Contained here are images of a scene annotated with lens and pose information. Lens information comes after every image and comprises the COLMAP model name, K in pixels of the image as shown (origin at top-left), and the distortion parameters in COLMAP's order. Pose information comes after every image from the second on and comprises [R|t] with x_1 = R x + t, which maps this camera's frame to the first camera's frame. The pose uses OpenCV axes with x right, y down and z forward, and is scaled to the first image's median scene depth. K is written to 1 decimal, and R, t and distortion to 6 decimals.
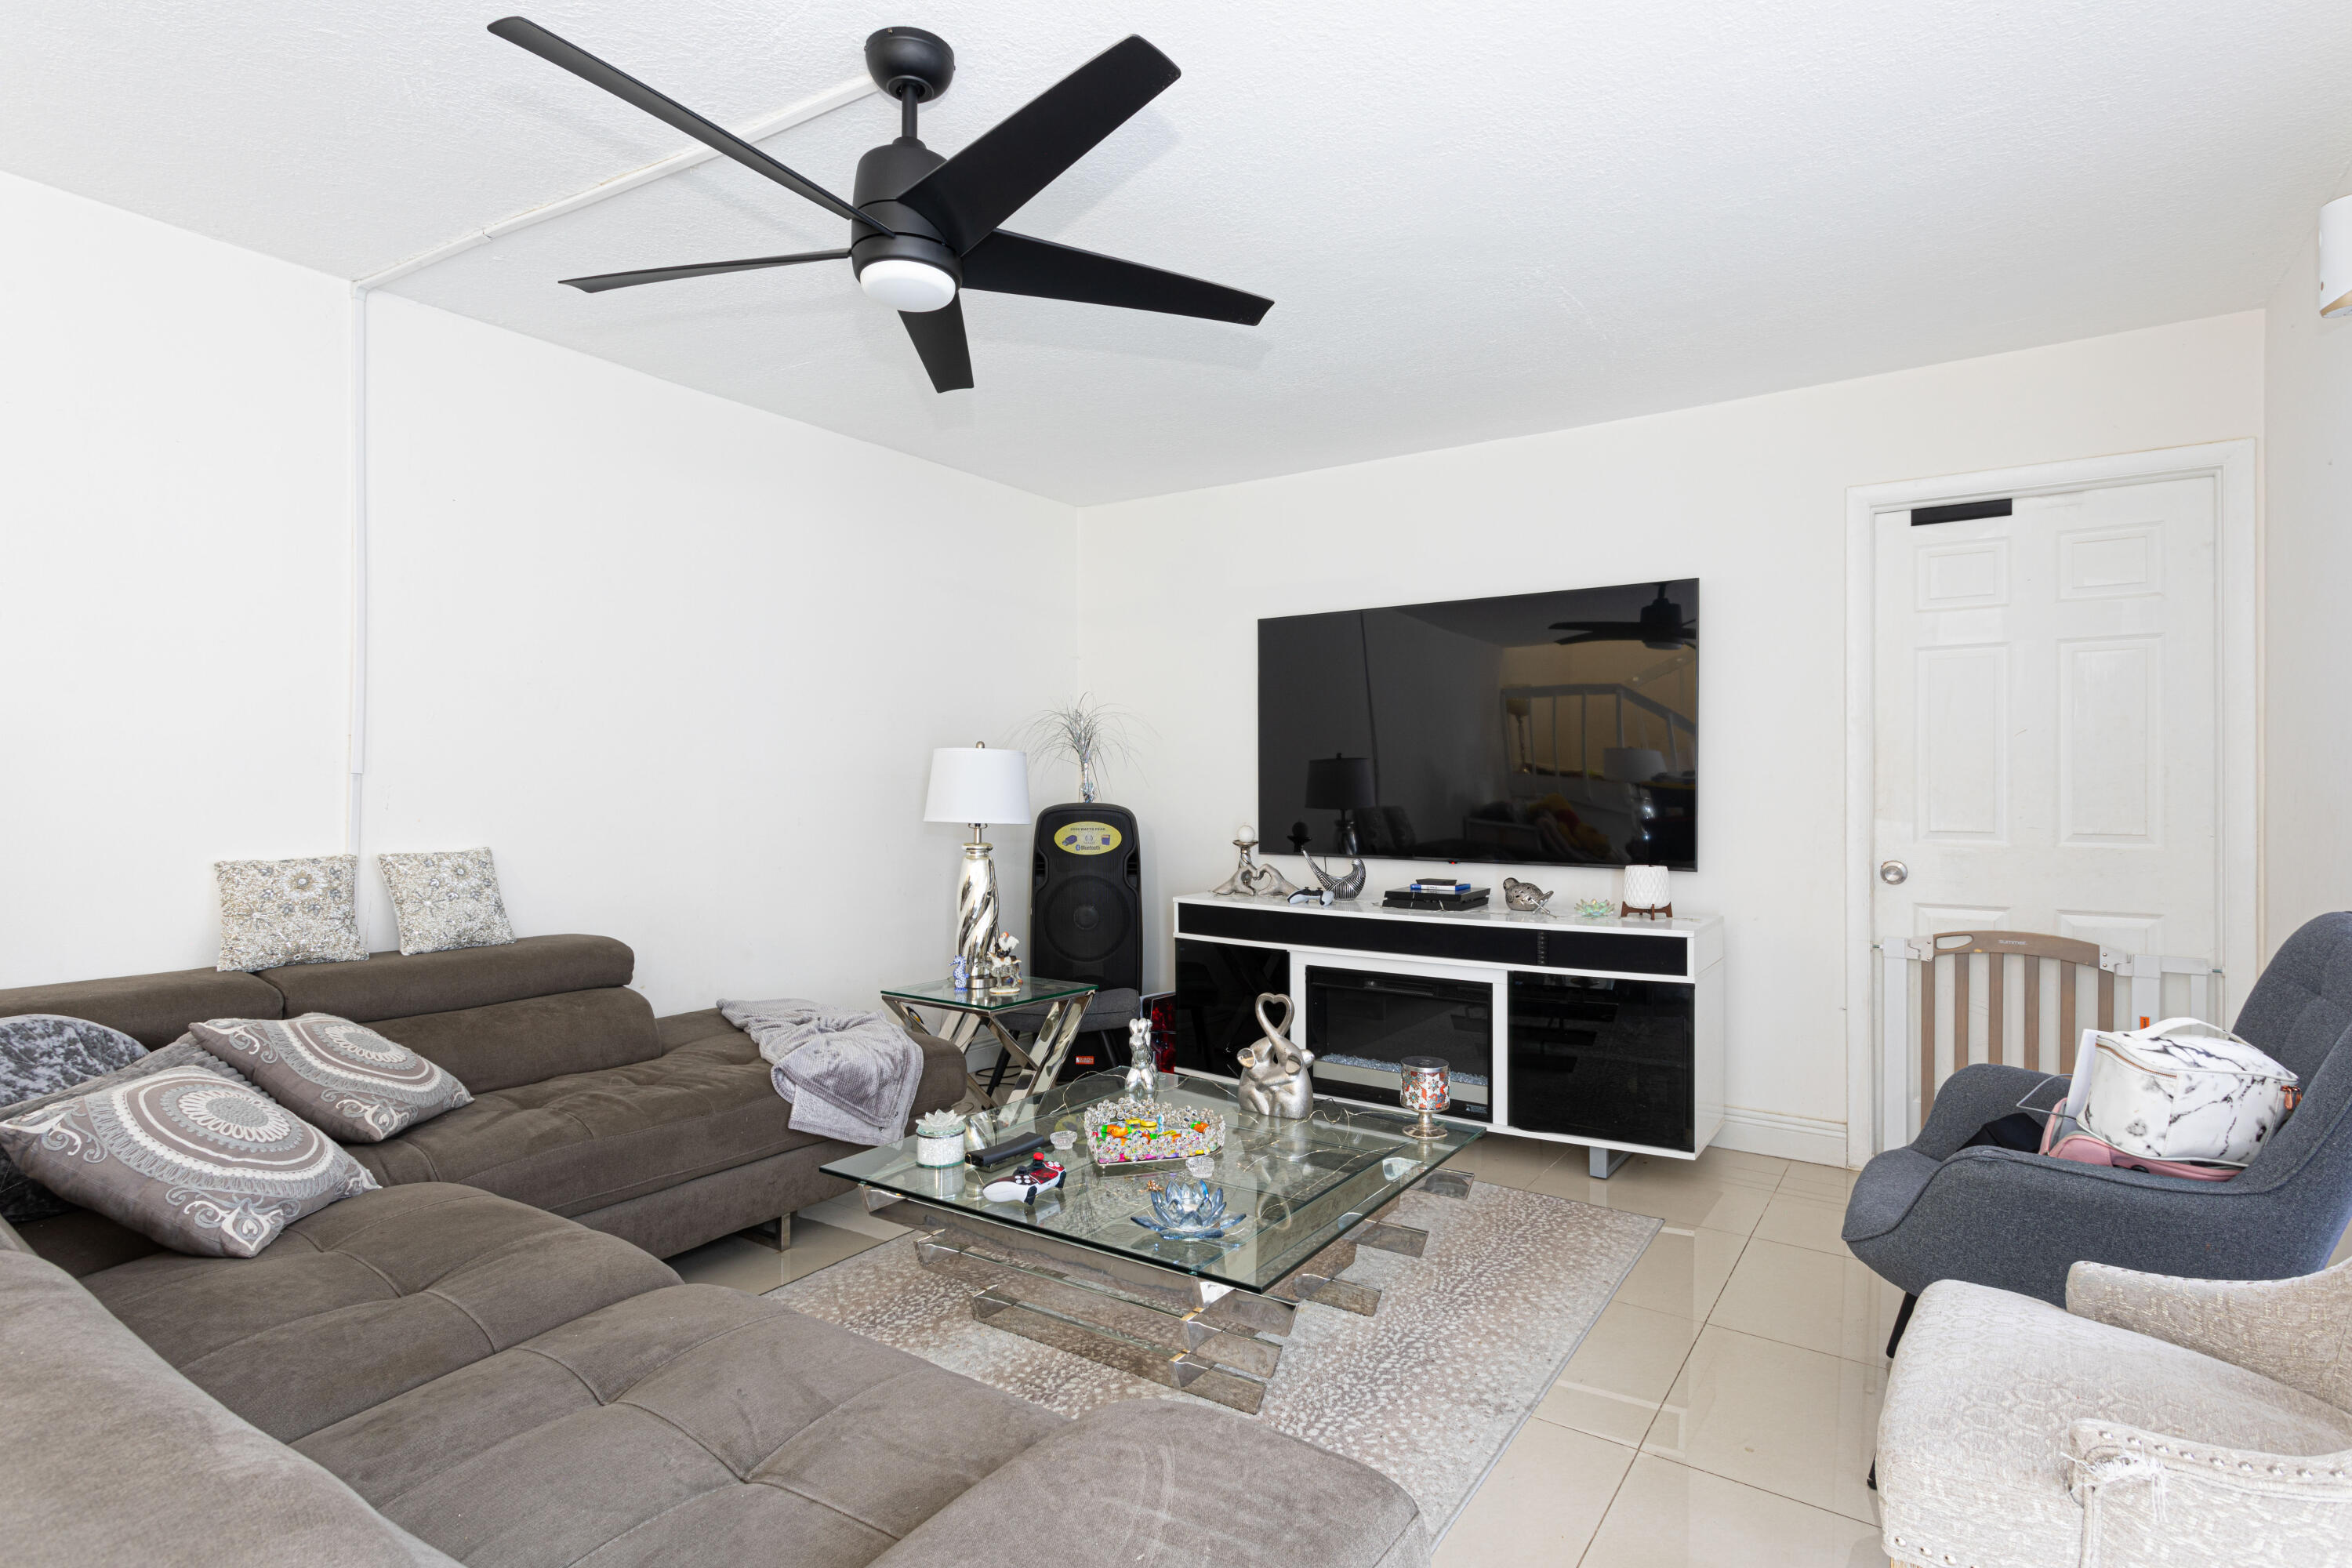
lens RADIAL K [[1202.2, 0, 1164.7], [0, 1202.2, 817.0], [0, 0, 1]] dist [0.000265, -0.000163]
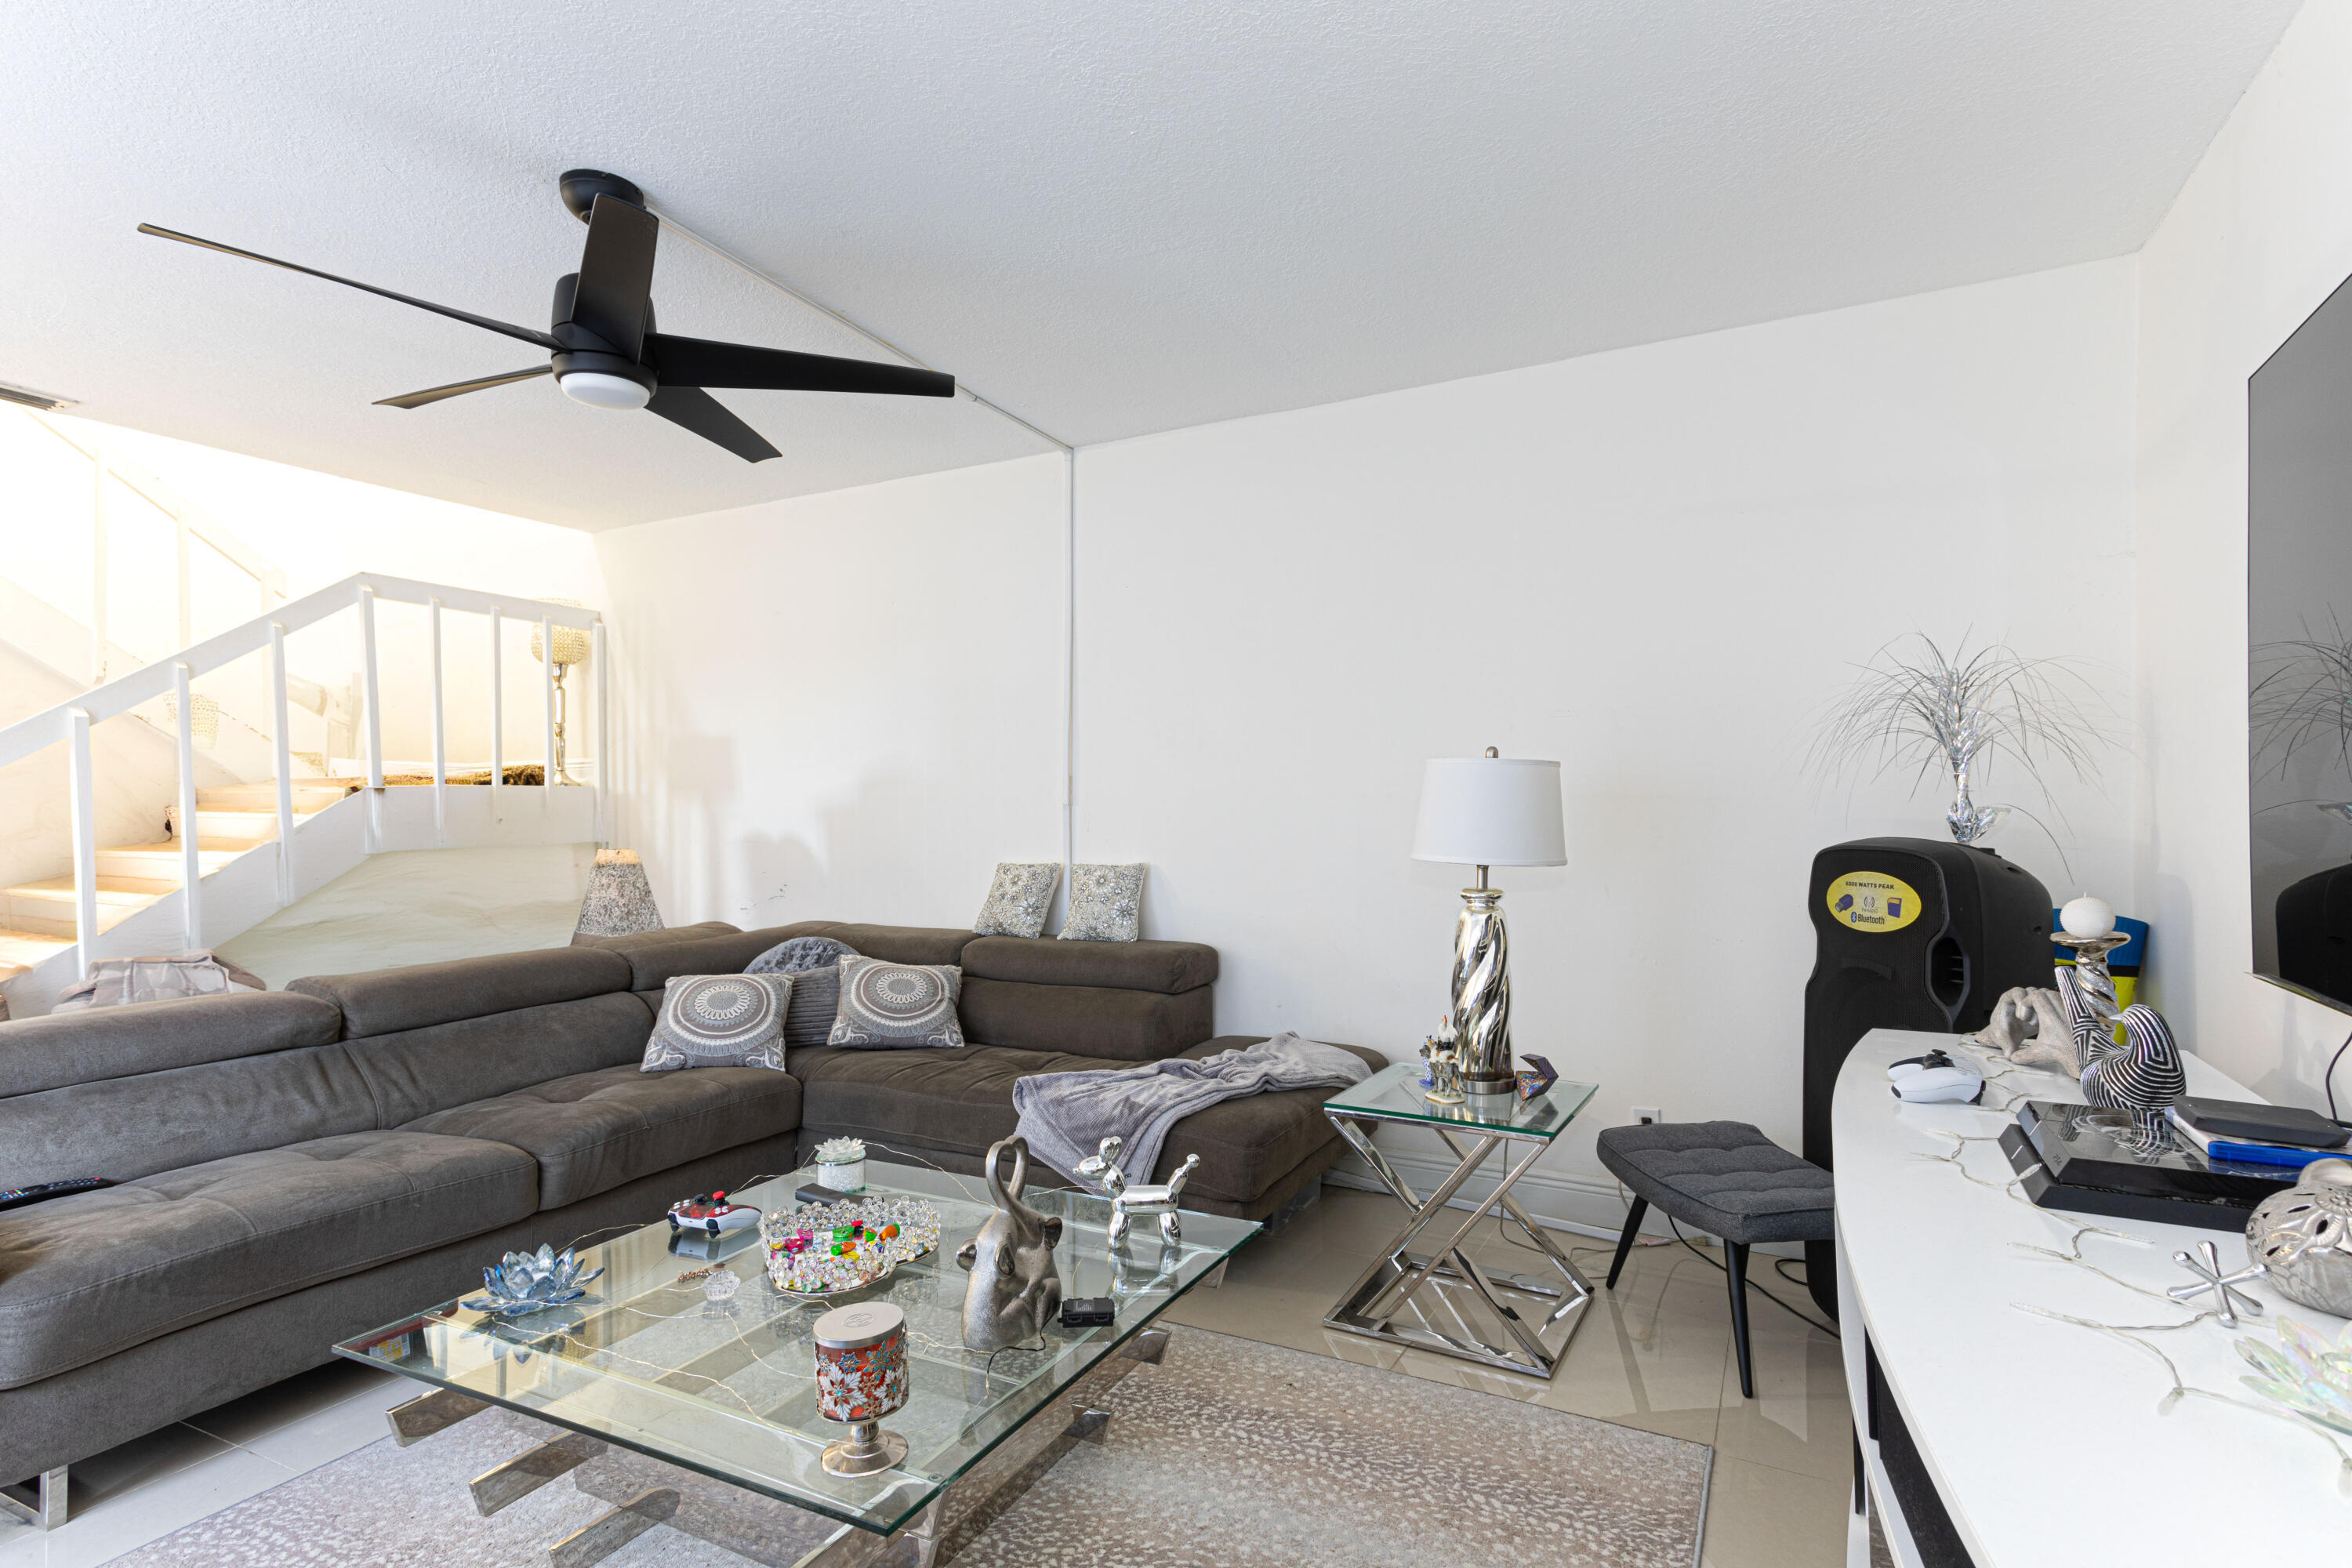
lens RADIAL K [[1202.2, 0, 1164.7], [0, 1202.2, 817.0], [0, 0, 1]] dist [0.000265, -0.000163]
pose [[0.108544, 0.000199, -0.994092, 0.444684], [-0.023726, 0.999716, -0.002390, -0.011871], [0.993808, 0.023845, 0.108518, 0.623214]]
